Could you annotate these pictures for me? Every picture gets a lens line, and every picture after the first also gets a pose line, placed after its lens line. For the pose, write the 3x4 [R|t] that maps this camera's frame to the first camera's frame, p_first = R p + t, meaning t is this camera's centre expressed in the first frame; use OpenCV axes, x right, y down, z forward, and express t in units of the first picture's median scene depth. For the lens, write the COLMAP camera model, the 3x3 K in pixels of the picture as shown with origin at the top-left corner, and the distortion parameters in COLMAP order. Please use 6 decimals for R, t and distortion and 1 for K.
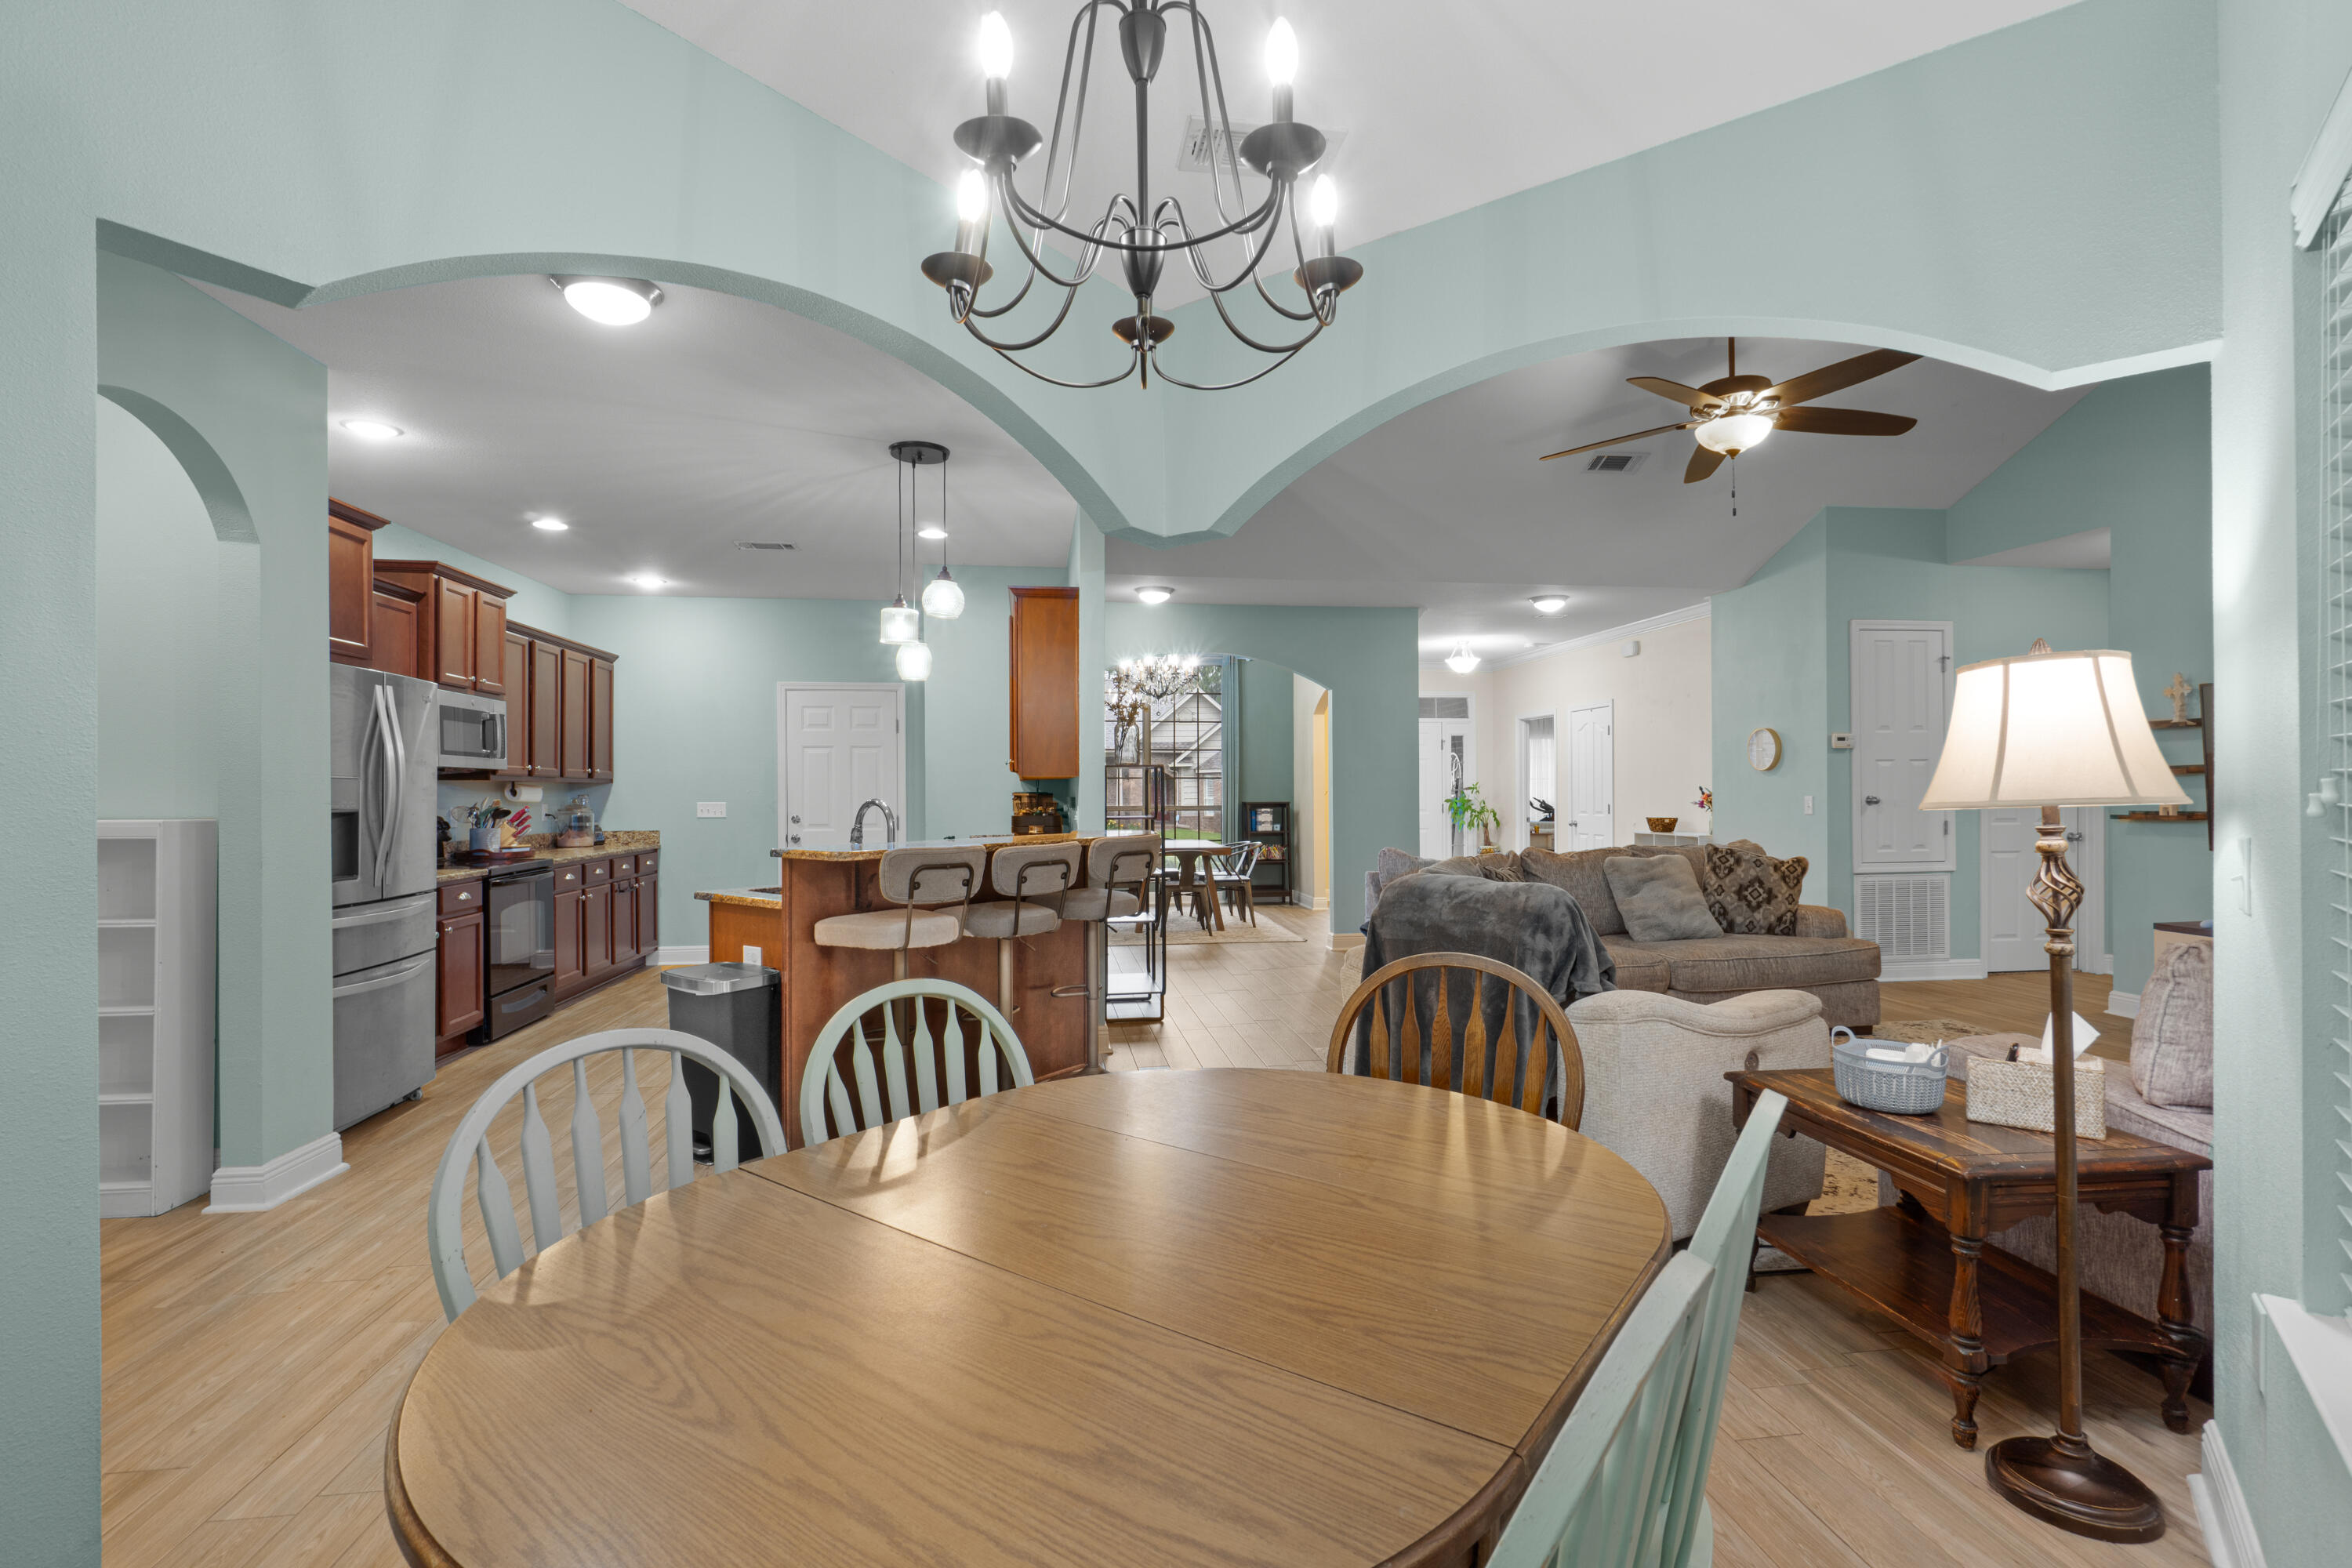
lens RADIAL K [[1082.0, 0, 1190.5], [0, 1082.0, 788.4], [0, 0, 1]] dist [-0.022912, 0.000142]
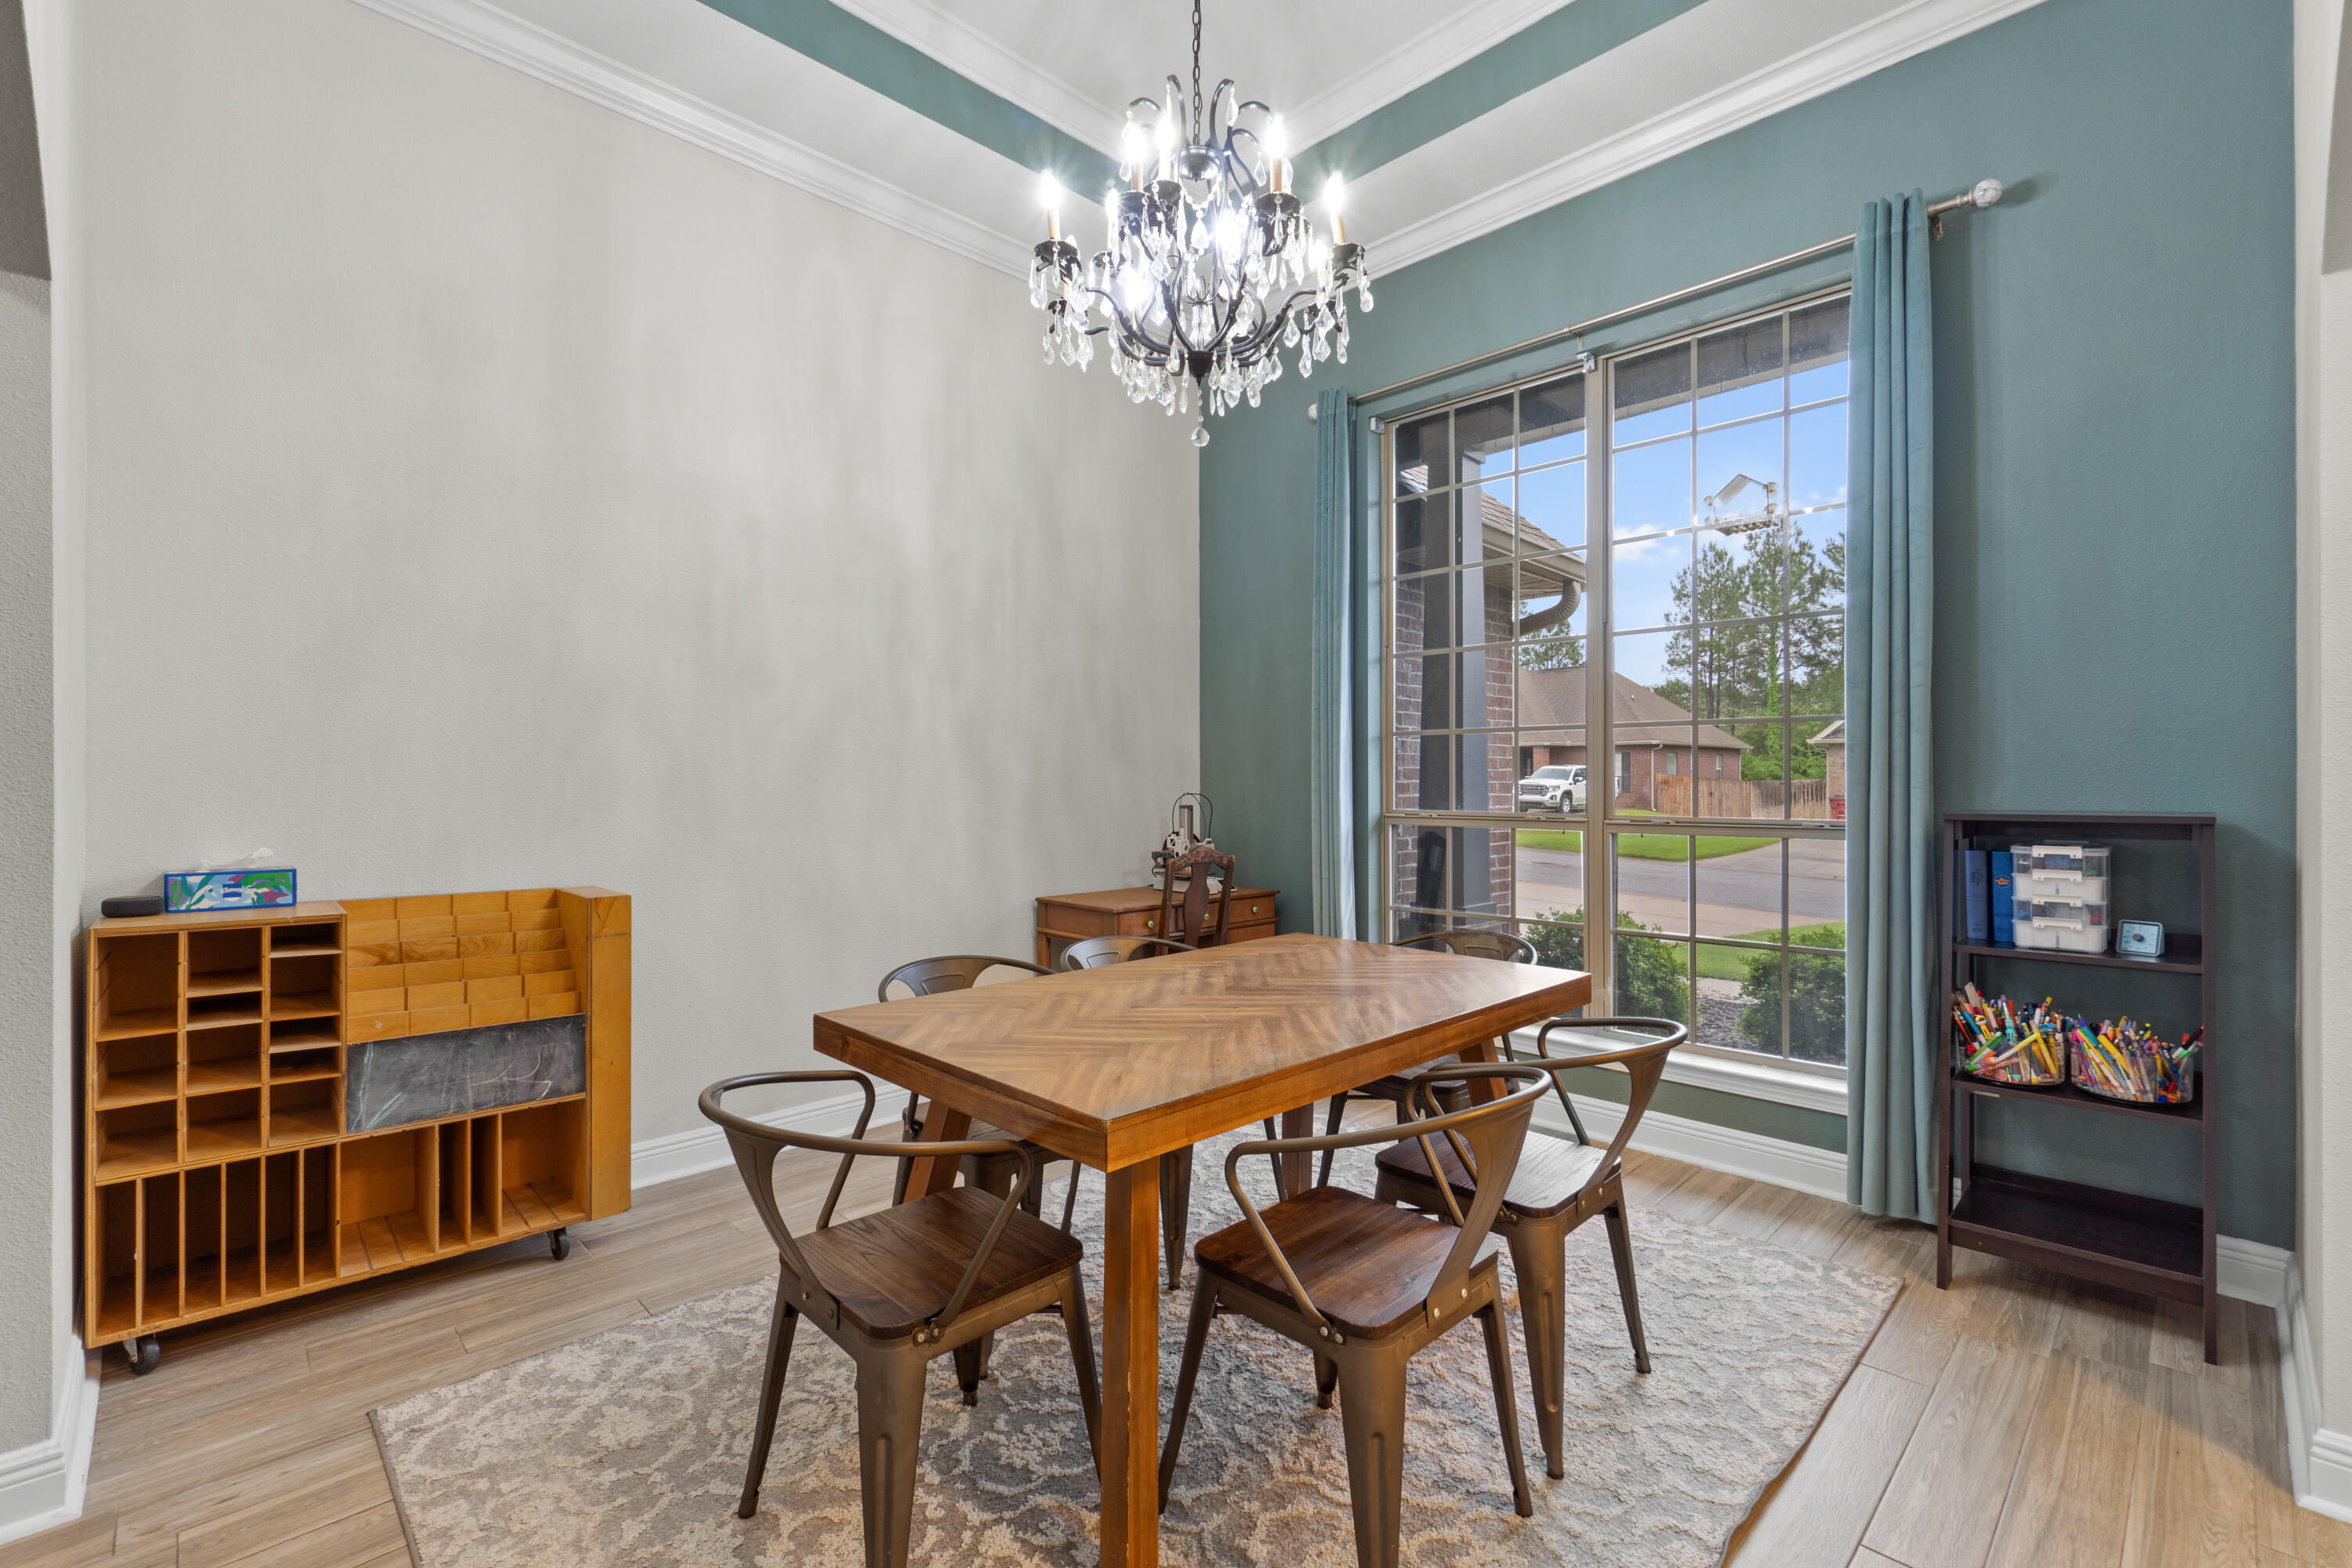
lens RADIAL K [[1026.0, 0, 1182.9], [0, 1026.0, 788.8], [0, 0, 1]] dist [-0.003072, -0.000401]
pose [[0.593172, 0.007271, -0.805043, 0.252962], [-0.000500, 0.999962, 0.008663, 0.011220], [0.805075, -0.004737, 0.593154, 1.449581]]
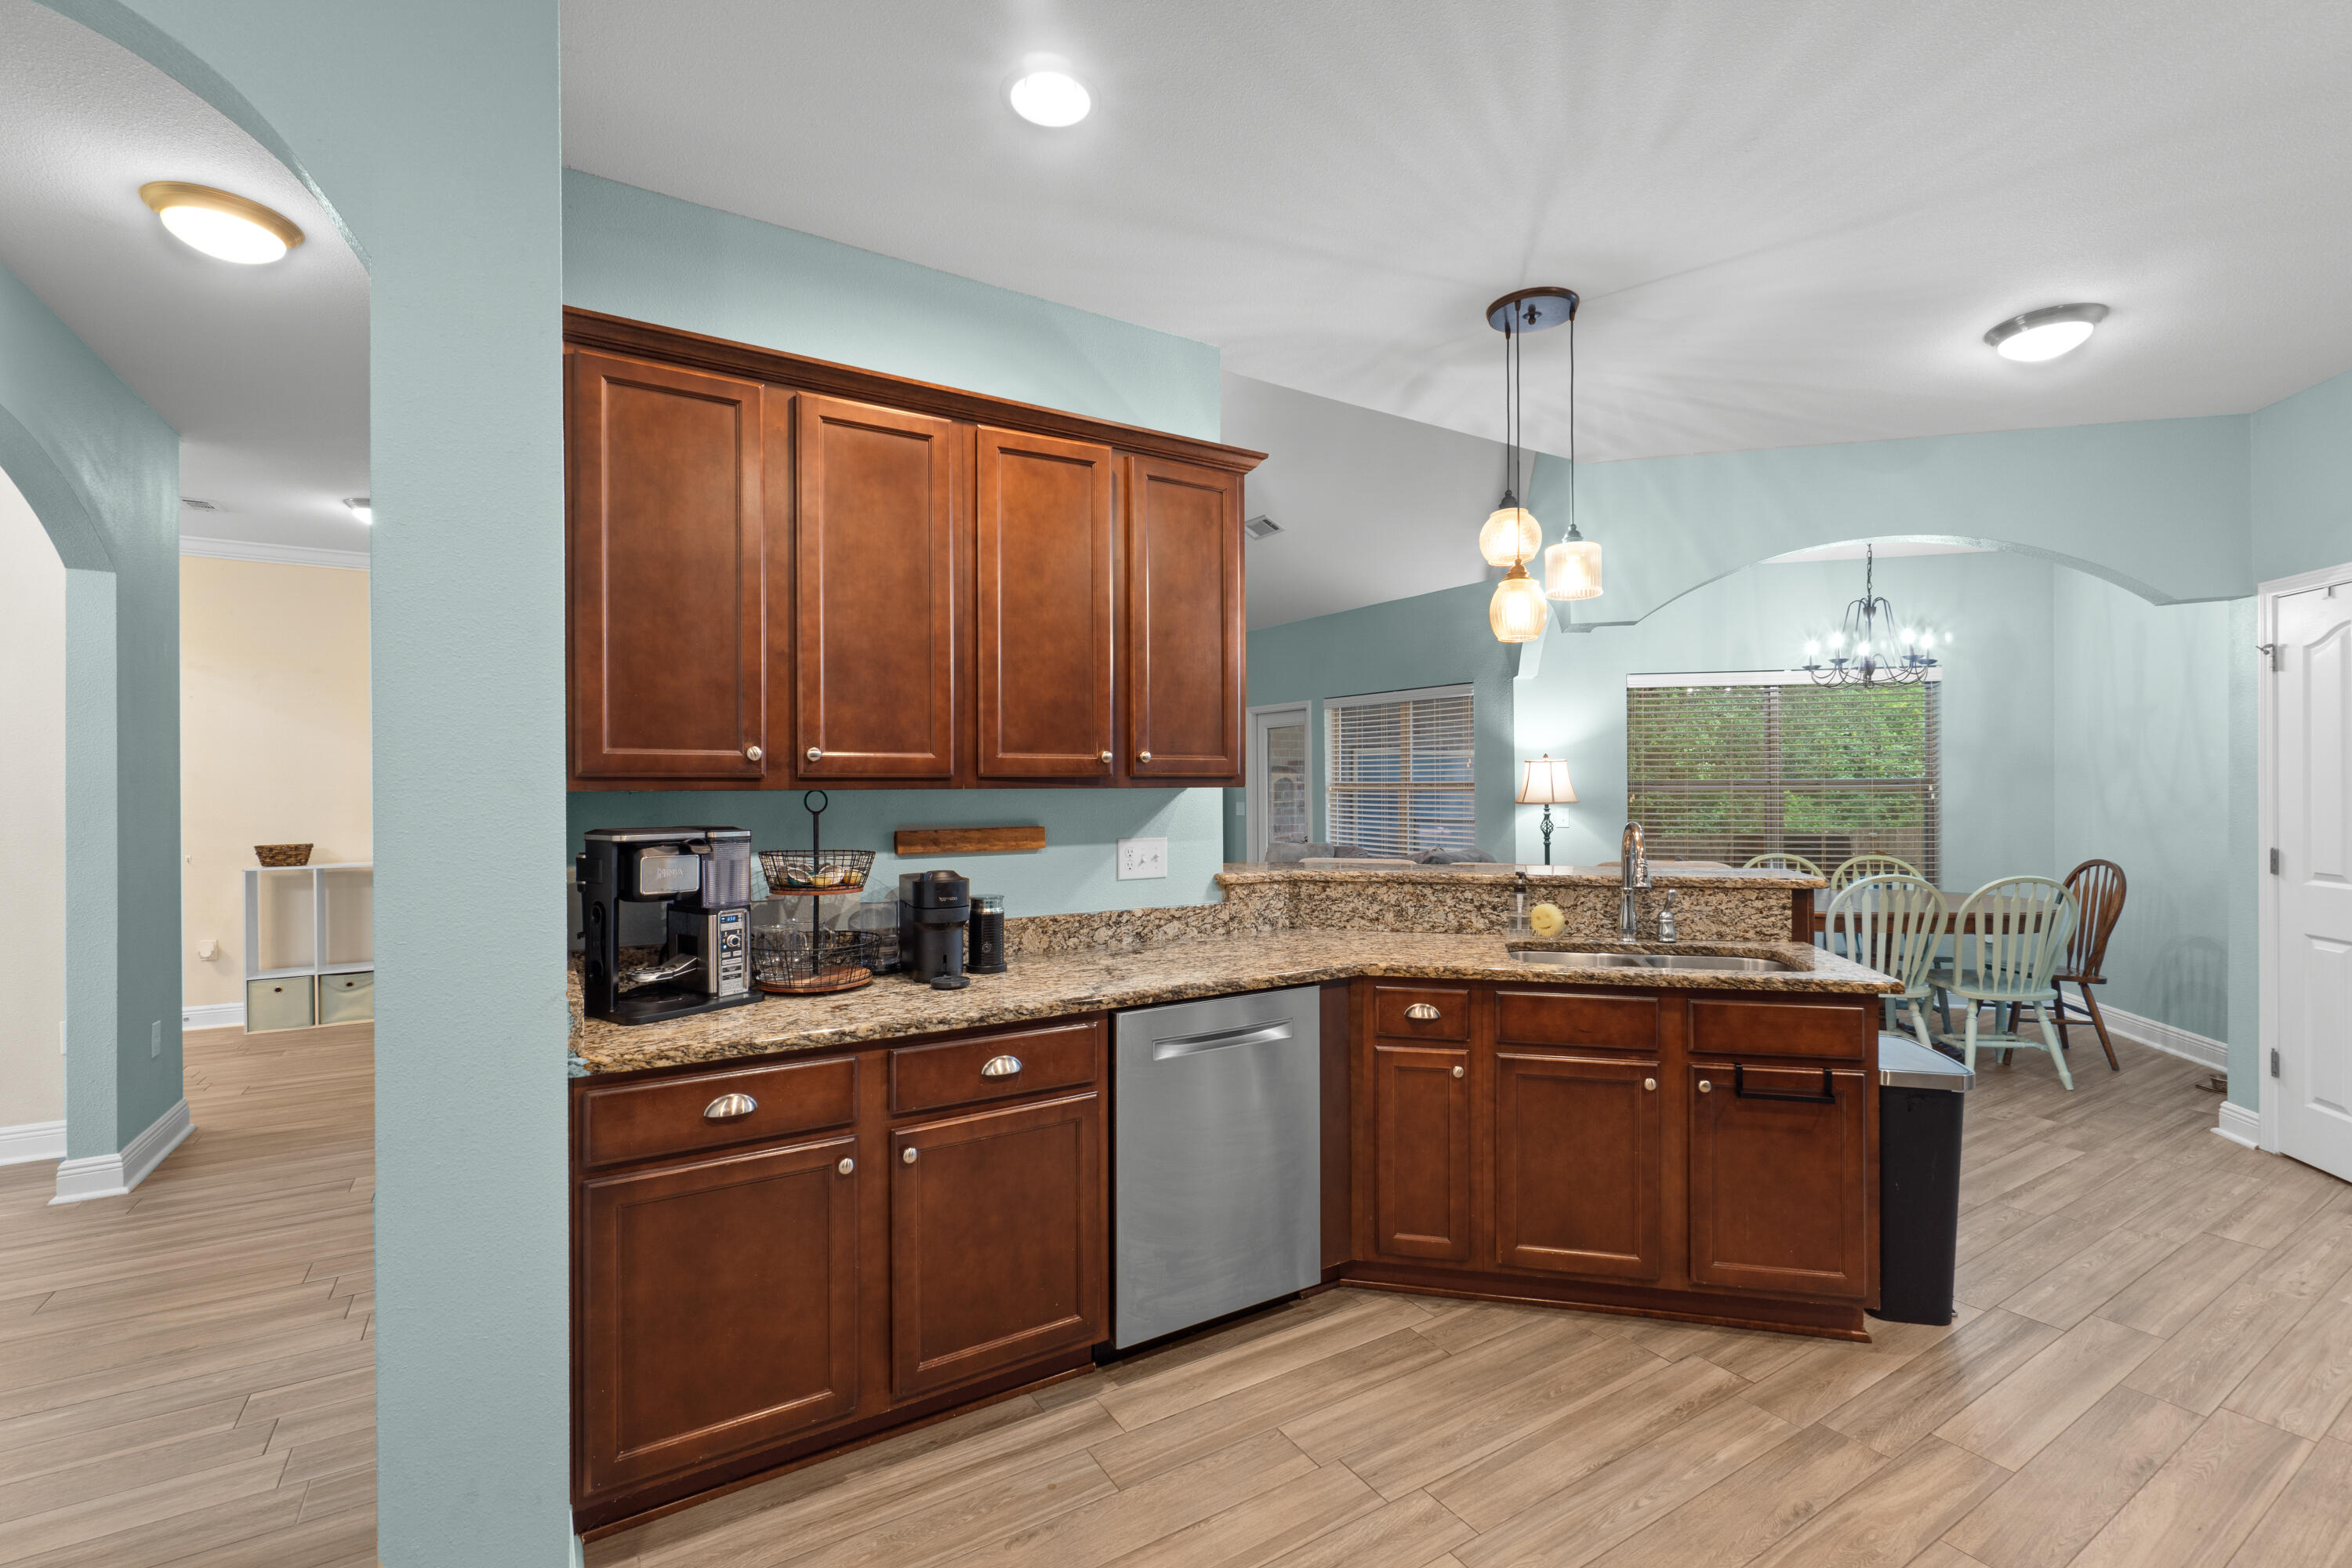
lens RADIAL K [[1026.0, 0, 1182.9], [0, 1026.0, 788.8], [0, 0, 1]] dist [-0.003072, -0.000401]
pose [[-0.397323, 0.001251, 0.917678, -0.562220], [0.002640, 0.999996, -0.000221, -0.009019], [-0.917675, 0.002335, -0.397325, 1.083410]]
